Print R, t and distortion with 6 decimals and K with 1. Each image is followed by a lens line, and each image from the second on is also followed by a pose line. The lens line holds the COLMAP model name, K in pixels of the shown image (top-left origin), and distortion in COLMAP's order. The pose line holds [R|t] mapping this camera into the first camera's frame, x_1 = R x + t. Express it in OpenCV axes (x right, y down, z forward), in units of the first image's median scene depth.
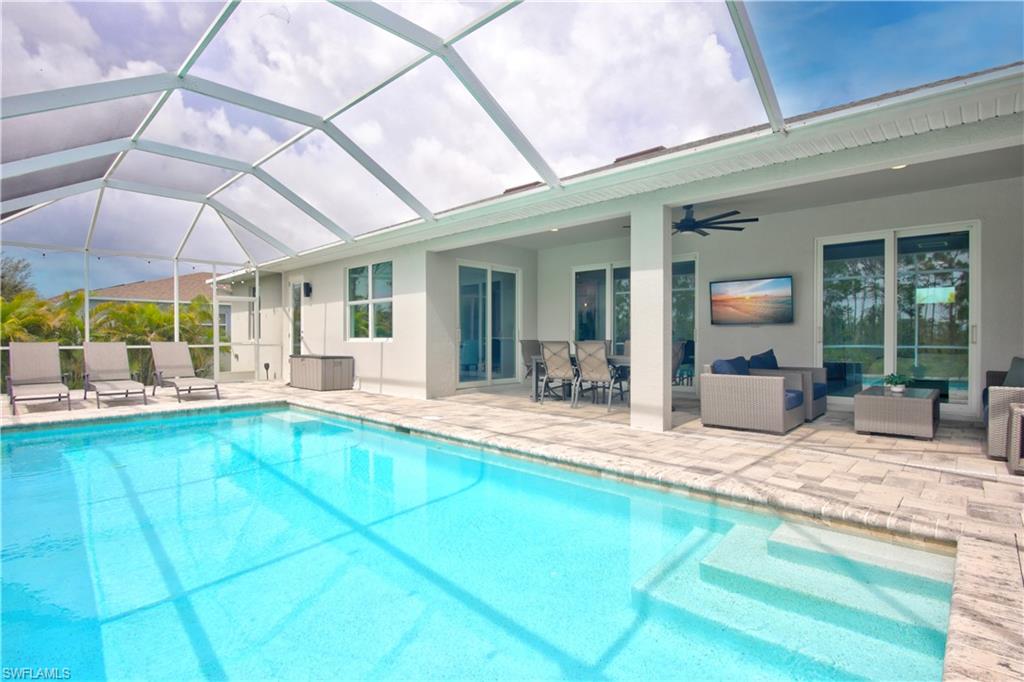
lens RADIAL K [[502.7, 0, 512.0], [0, 502.7, 341.0], [0, 0, 1]] dist [-0.020367, -0.001076]
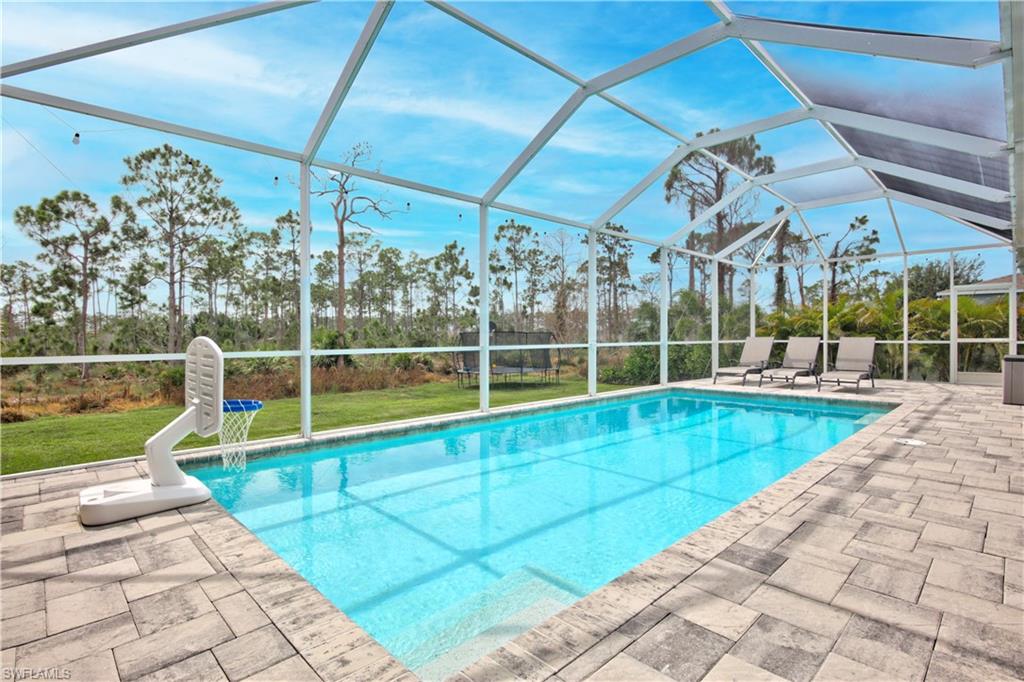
lens RADIAL K [[502.7, 0, 512.0], [0, 502.7, 341.0], [0, 0, 1]] dist [-0.020367, -0.001076]
pose [[-0.044638, 0.010682, -0.998946, 1.797130], [-0.001389, 0.999941, 0.010754, -0.000666], [0.999002, 0.001868, -0.044620, 1.373565]]
